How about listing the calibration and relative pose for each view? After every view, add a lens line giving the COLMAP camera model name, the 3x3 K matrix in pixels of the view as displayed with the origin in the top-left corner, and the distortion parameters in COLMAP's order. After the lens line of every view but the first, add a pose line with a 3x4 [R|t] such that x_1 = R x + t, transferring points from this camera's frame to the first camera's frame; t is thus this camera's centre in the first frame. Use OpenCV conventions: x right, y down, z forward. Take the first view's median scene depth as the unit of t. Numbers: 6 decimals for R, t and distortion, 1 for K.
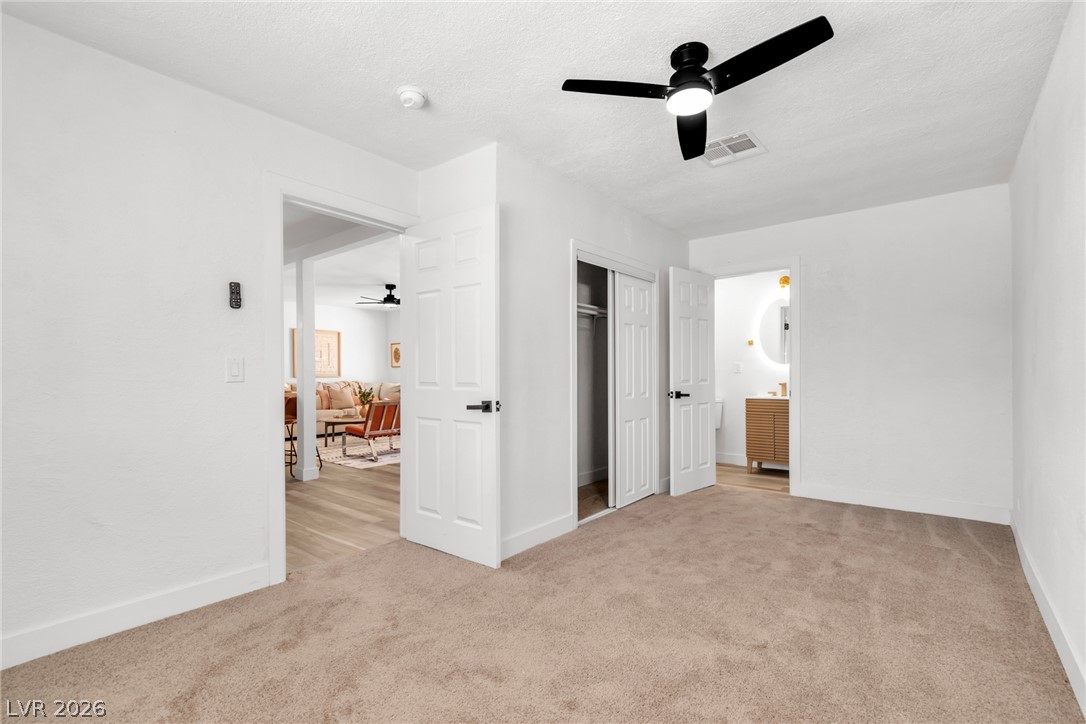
lens RADIAL K [[475.0, 0, 552.9], [0, 475.0, 375.1], [0, 0, 1]] dist [0.000379, -0.000003]
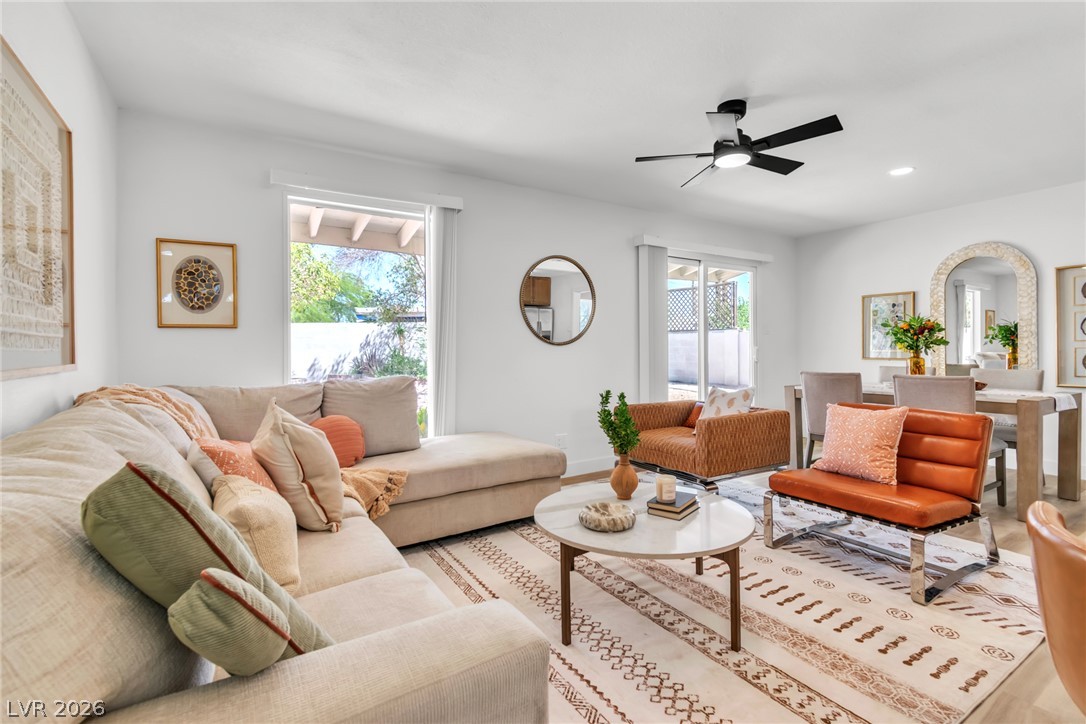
lens RADIAL K [[499.5, 0, 547.0], [0, 499.5, 349.7], [0, 0, 1]] dist [0.000838, 0.000075]
pose [[0.342292, -0.004270, 0.939584, -0.603867], [0.011729, 0.999931, 0.000272, -0.001847], [-0.939520, 0.010927, 0.342318, 0.807169]]
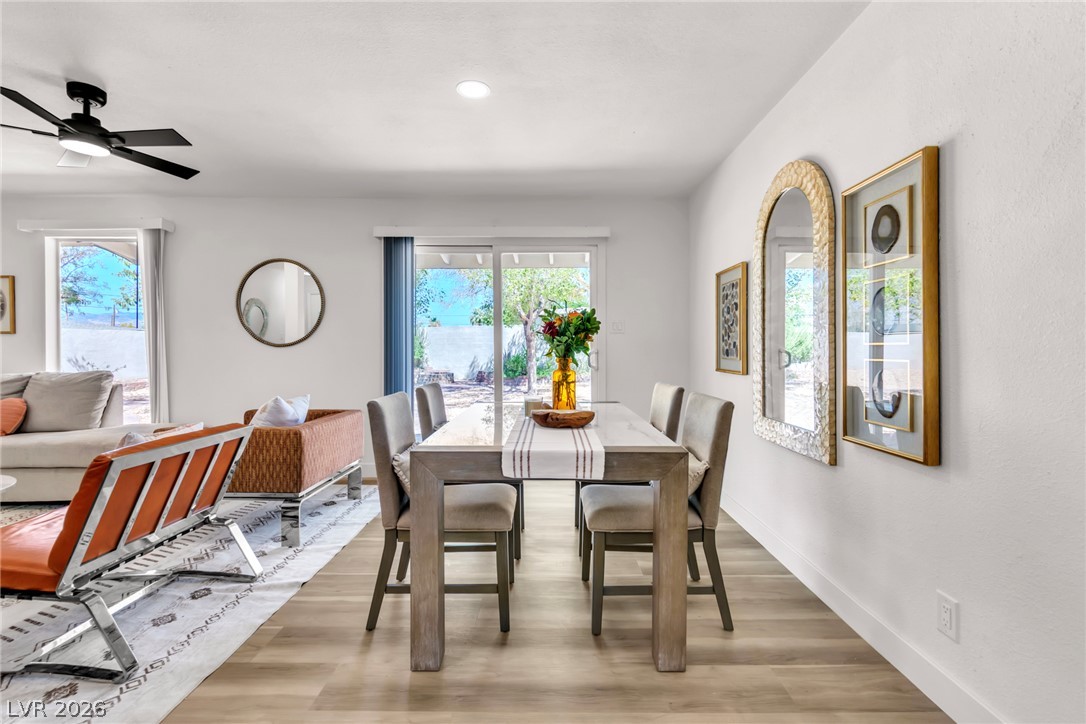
lens RADIAL K [[490.8, 0, 546.4], [0, 490.8, 346.9], [0, 0, 1]] dist [-0.002413, -0.000395]
pose [[0.790812, 0.005473, 0.612035, -0.236698], [0.000193, 0.999958, -0.009192, -0.001297], [-0.612060, 0.007388, 0.790777, 0.421378]]
